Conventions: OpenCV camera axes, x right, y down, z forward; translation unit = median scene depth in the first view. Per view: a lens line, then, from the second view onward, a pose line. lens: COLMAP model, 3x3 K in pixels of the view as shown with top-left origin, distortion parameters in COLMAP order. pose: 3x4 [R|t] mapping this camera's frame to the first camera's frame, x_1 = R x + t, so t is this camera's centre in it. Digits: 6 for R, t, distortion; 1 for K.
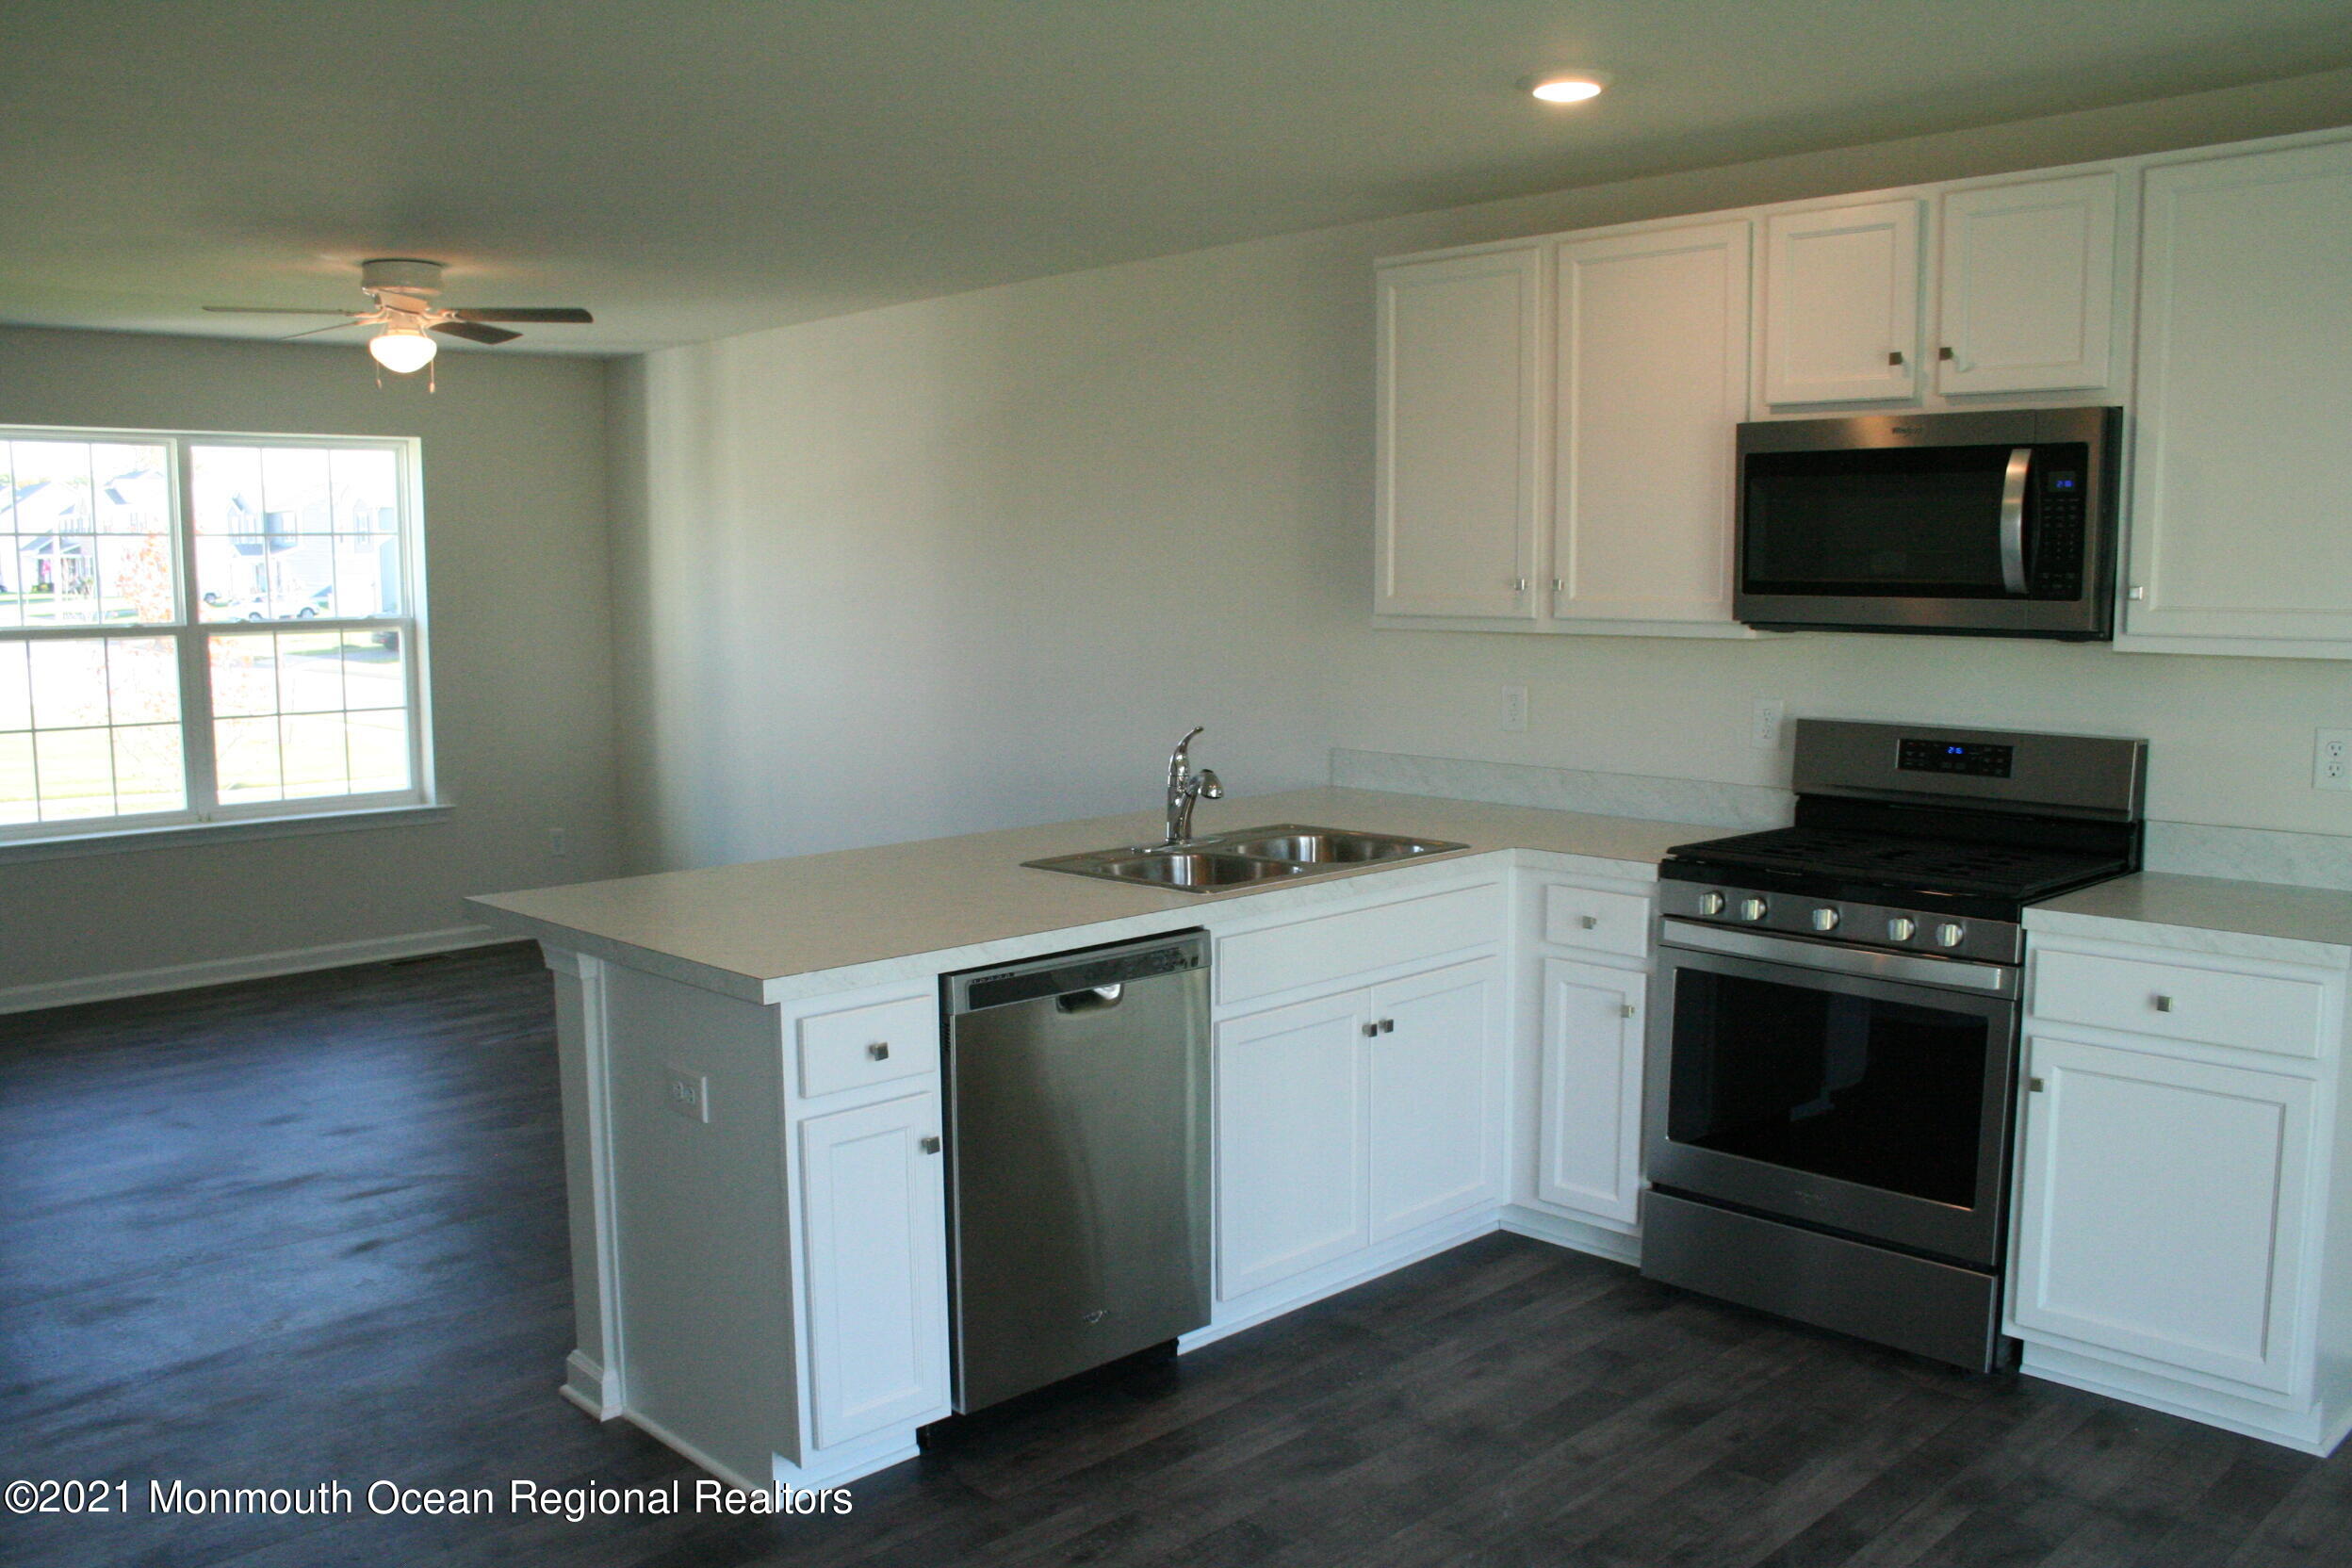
lens RADIAL K [[1951.8, 0, 1162.5], [0, 1951.8, 834.2], [0, 0, 1]] dist [-0.163778, 0.152785]
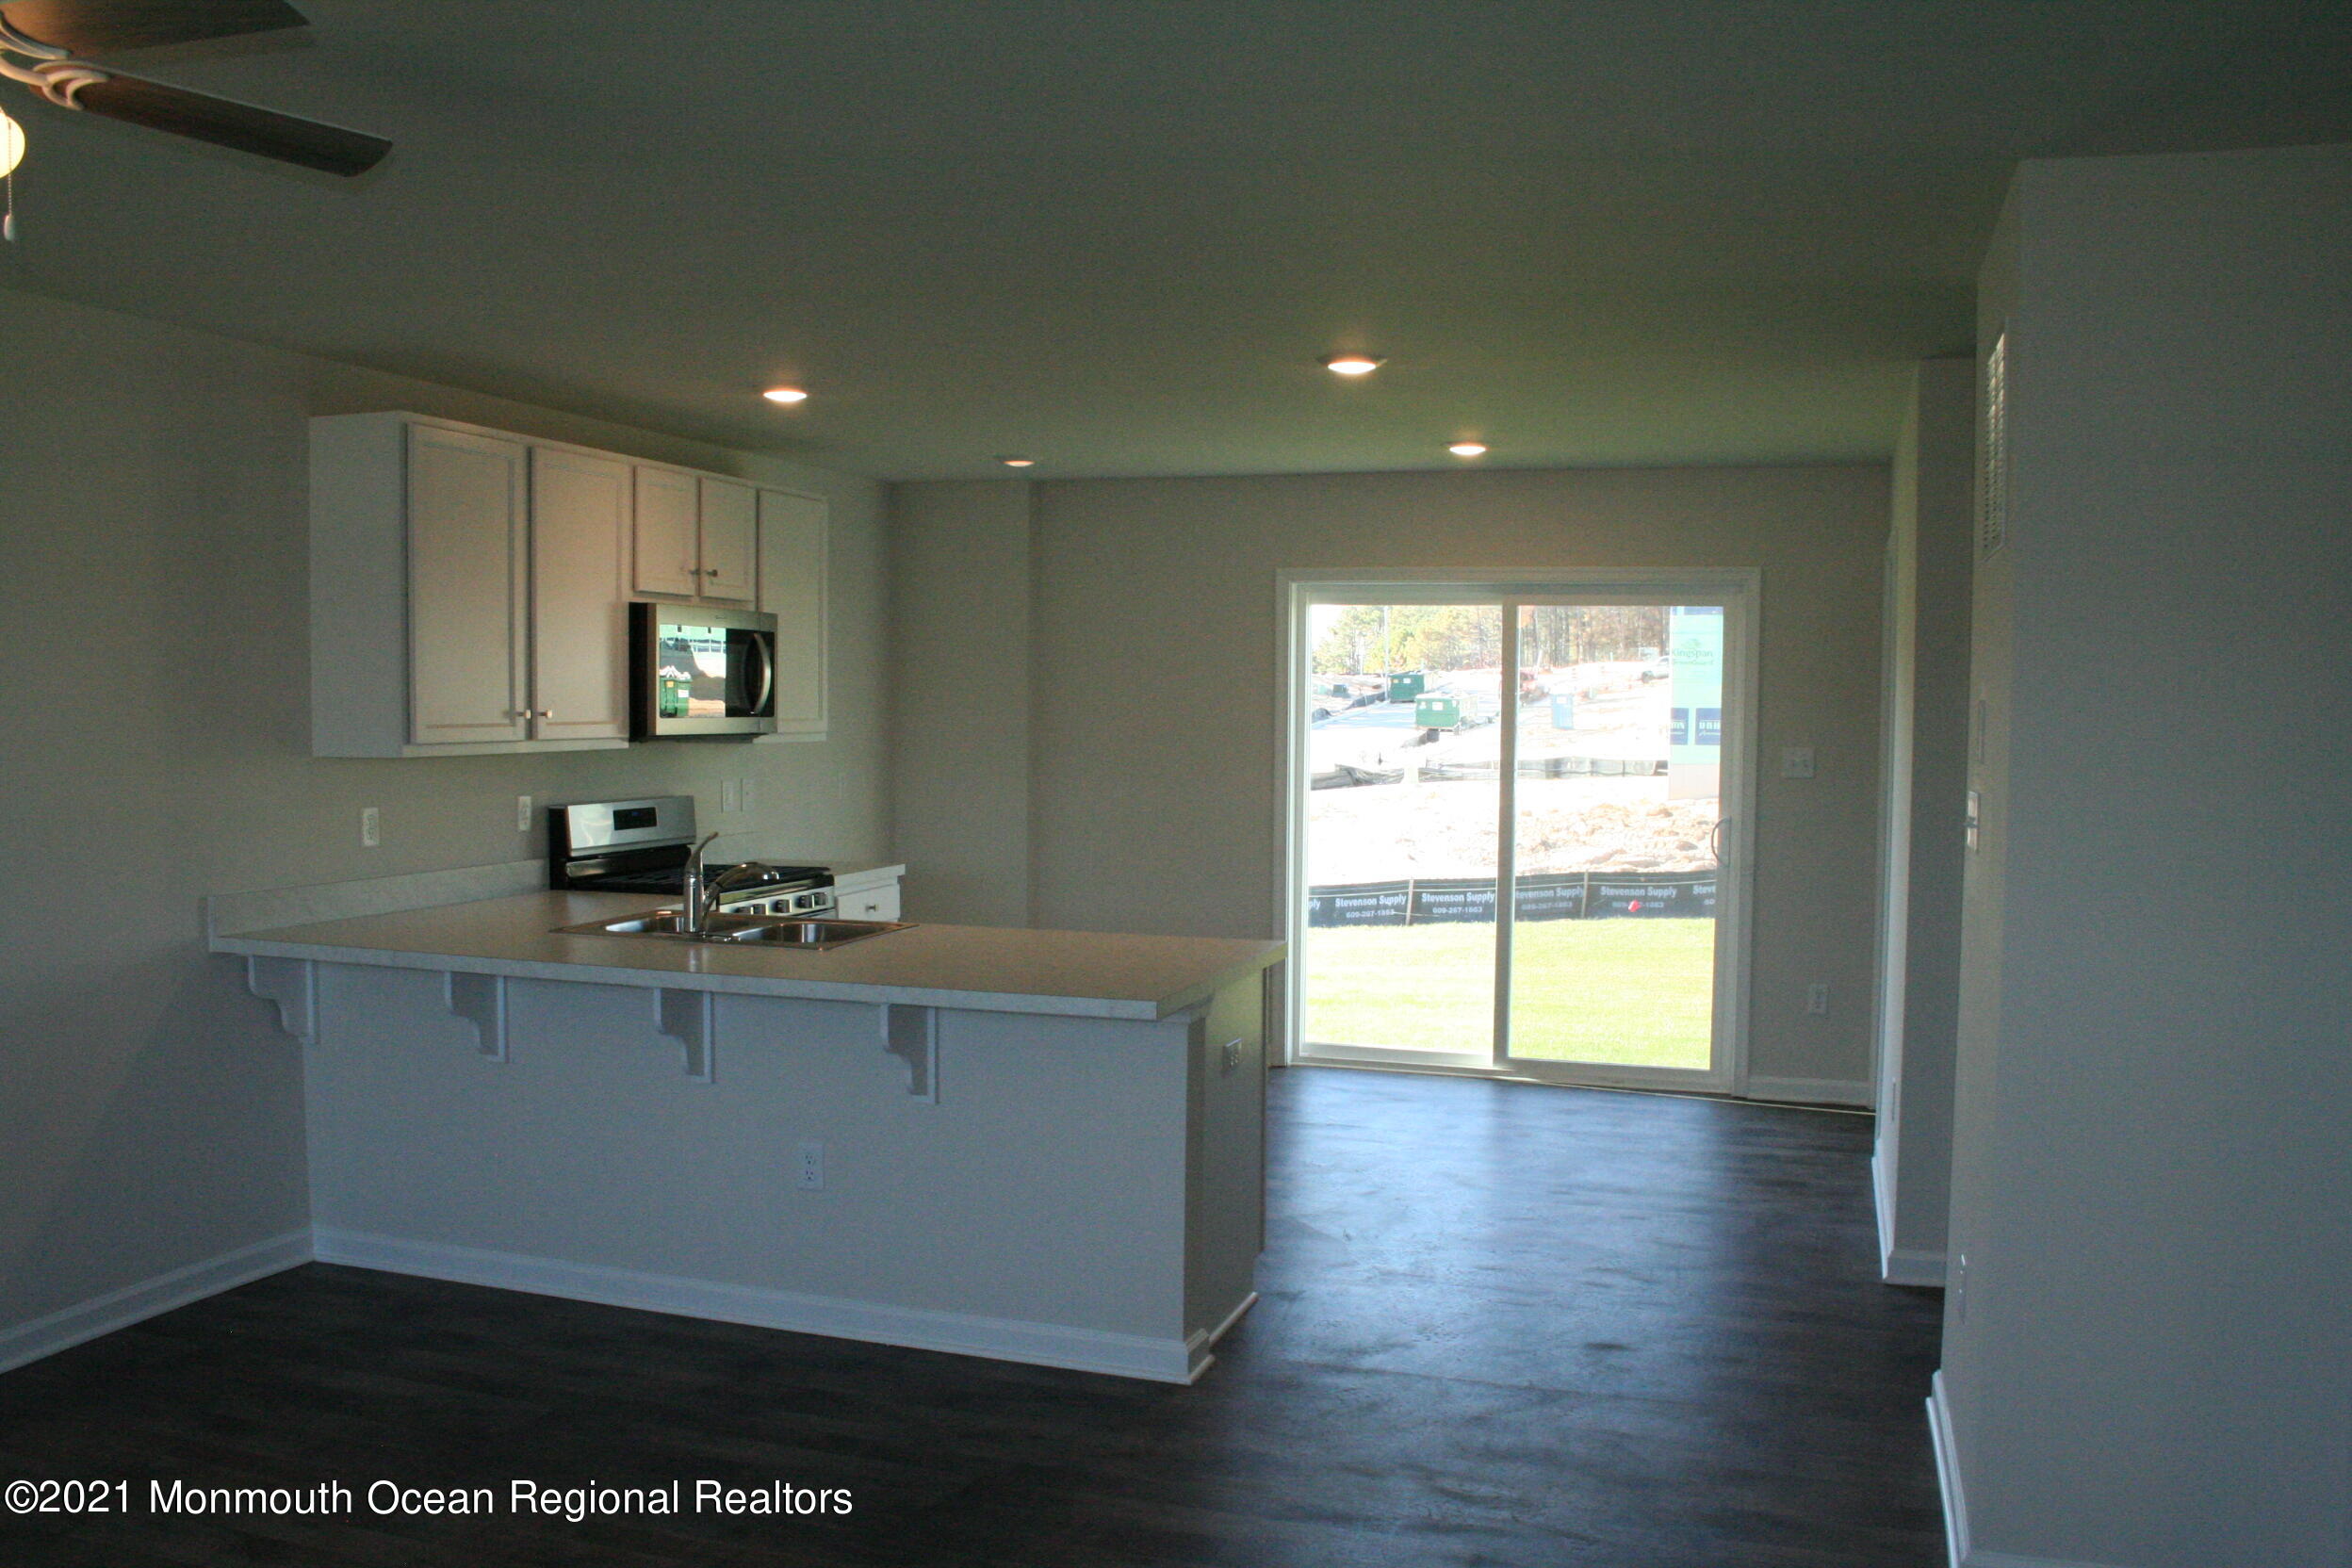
lens RADIAL K [[1951.8, 0, 1162.5], [0, 1951.8, 834.2], [0, 0, 1]] dist [-0.163778, 0.152785]
pose [[-0.459201, -0.060602, 0.886263, -1.246963], [0.113613, 0.985471, 0.126252, -0.185657], [-0.881037, 0.158666, -0.445644, 1.376999]]
